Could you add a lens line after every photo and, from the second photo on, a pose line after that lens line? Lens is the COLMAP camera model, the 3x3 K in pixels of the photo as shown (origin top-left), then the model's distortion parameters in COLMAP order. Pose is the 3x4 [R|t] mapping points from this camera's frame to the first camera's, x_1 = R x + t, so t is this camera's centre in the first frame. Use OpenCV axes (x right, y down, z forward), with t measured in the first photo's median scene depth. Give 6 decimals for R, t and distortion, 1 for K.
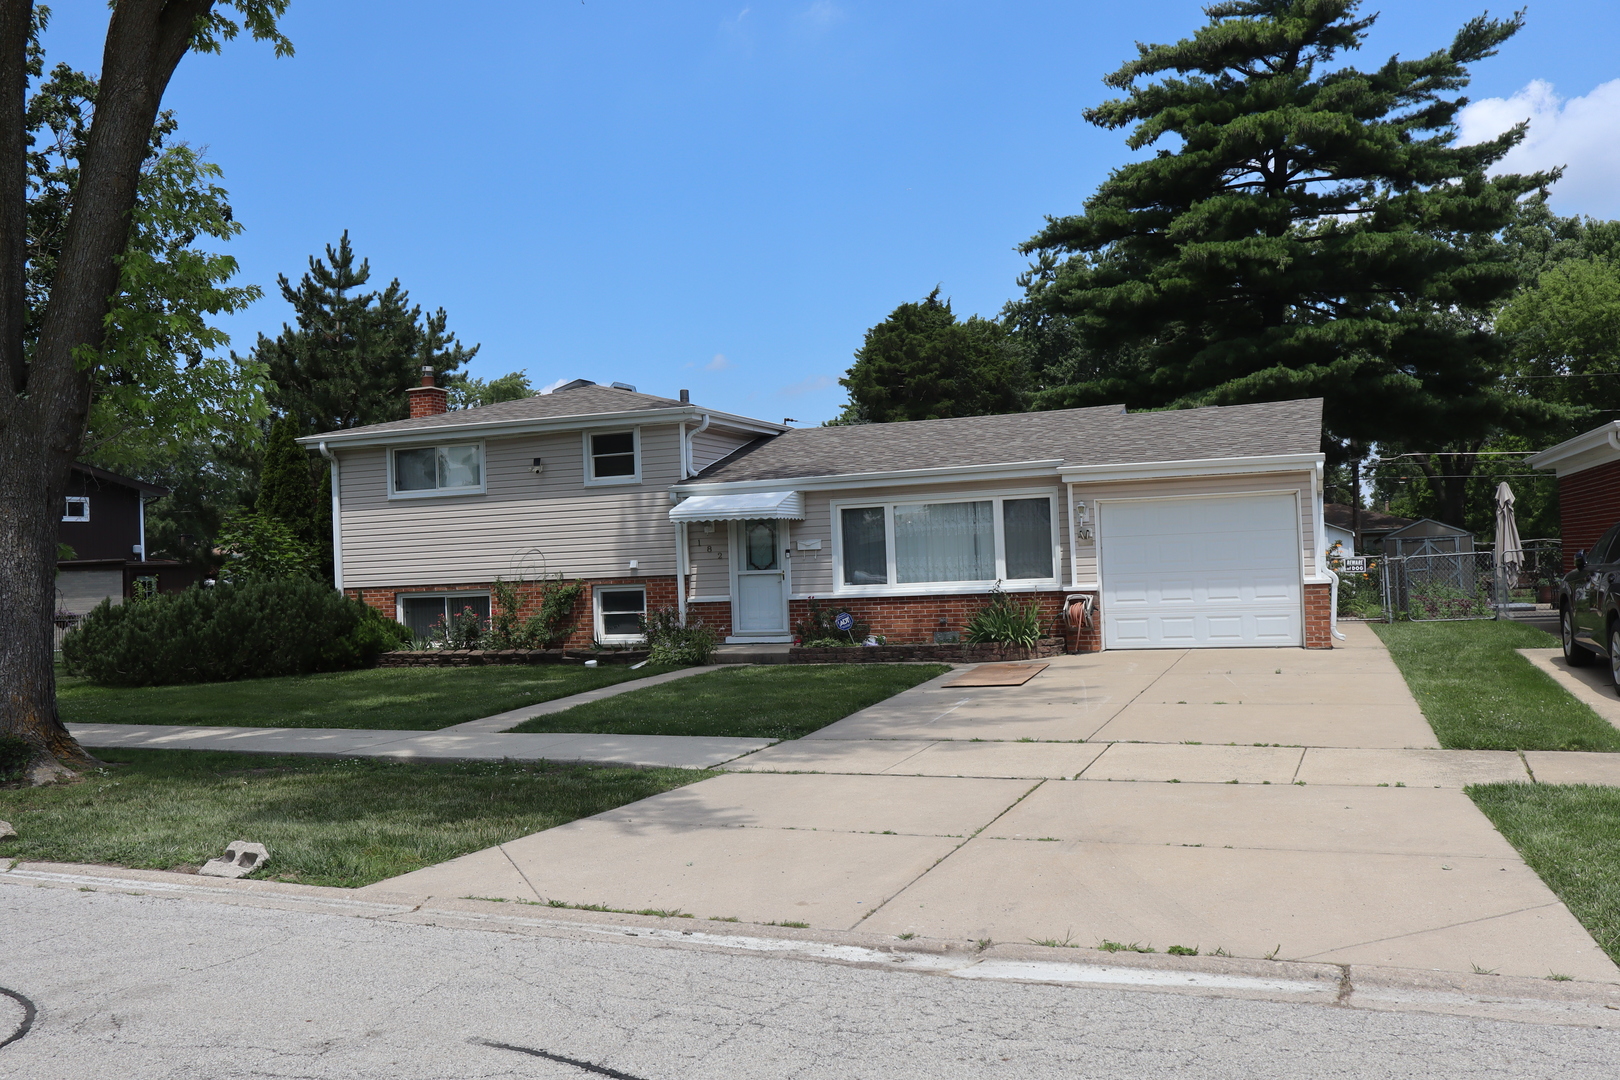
lens RADIAL K [[1305.3, 0, 810.0], [0, 1305.3, 540.0], [0, 0, 1]] dist [0.008147, 0.001672]
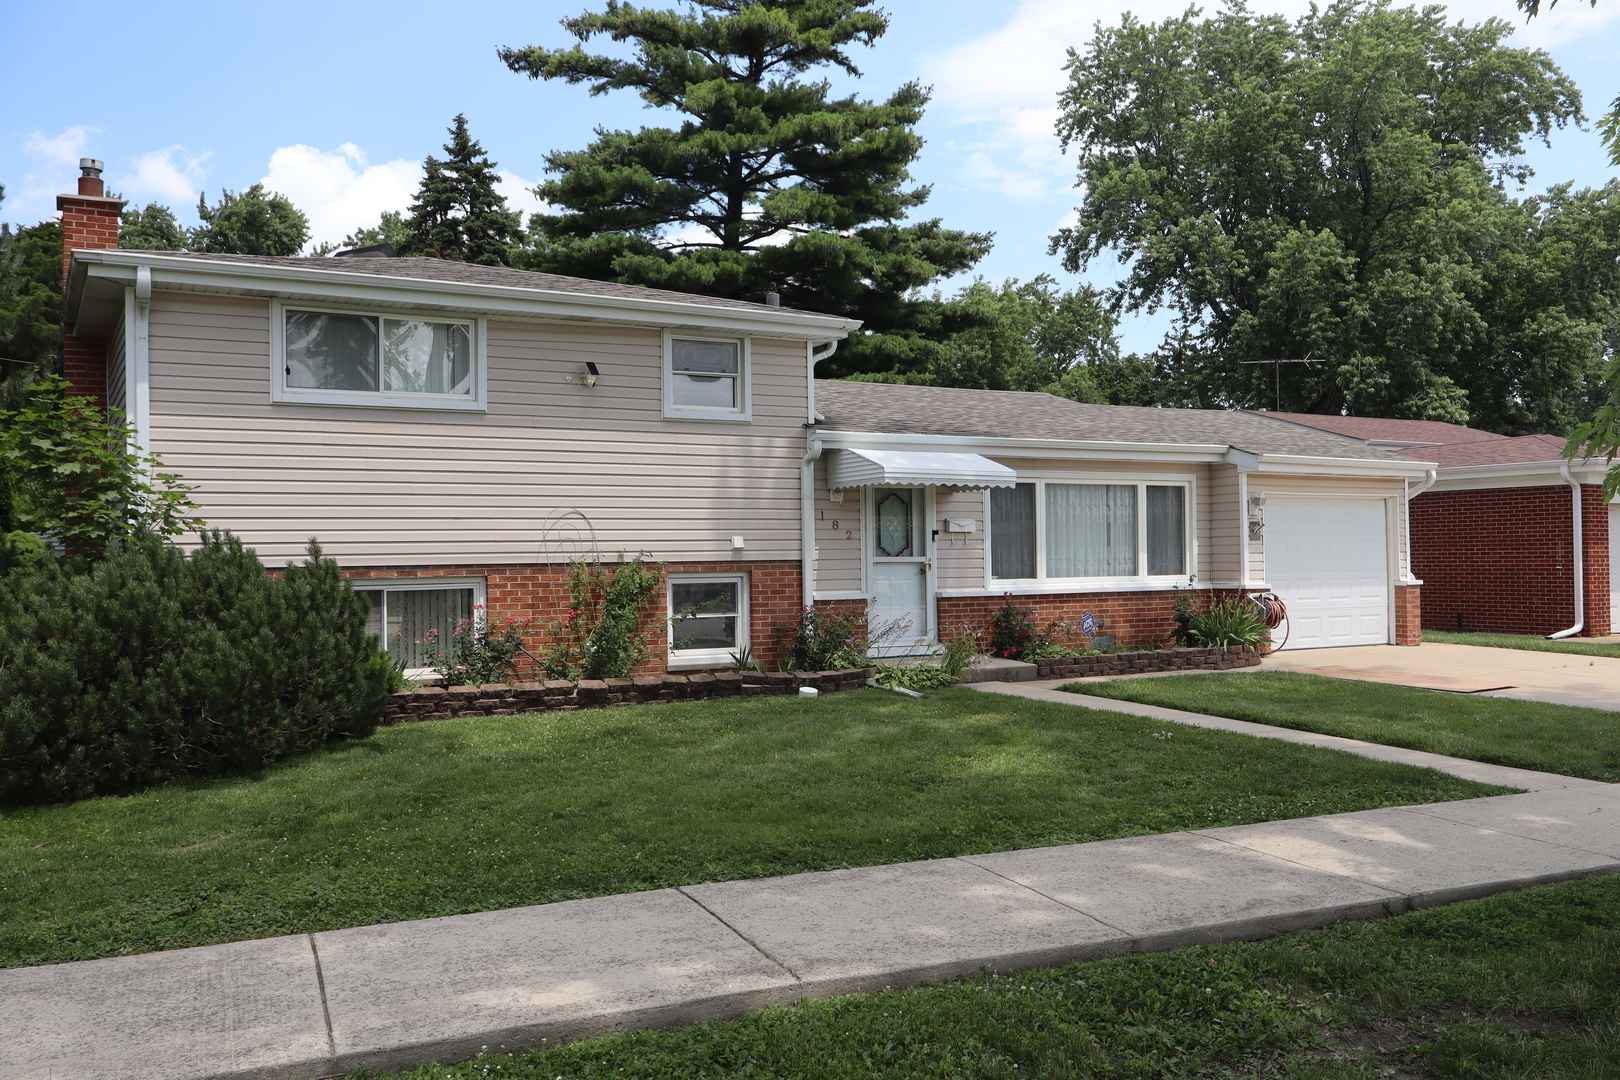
lens RADIAL K [[1305.3, 0, 810.0], [0, 1305.3, 540.0], [0, 0, 1]] dist [0.008147, 0.001672]
pose [[0.680041, 0.039304, 0.732120, -0.604771], [-0.034350, 0.999174, -0.021734, 0.031003], [-0.732369, -0.010368, 0.680829, 0.528858]]
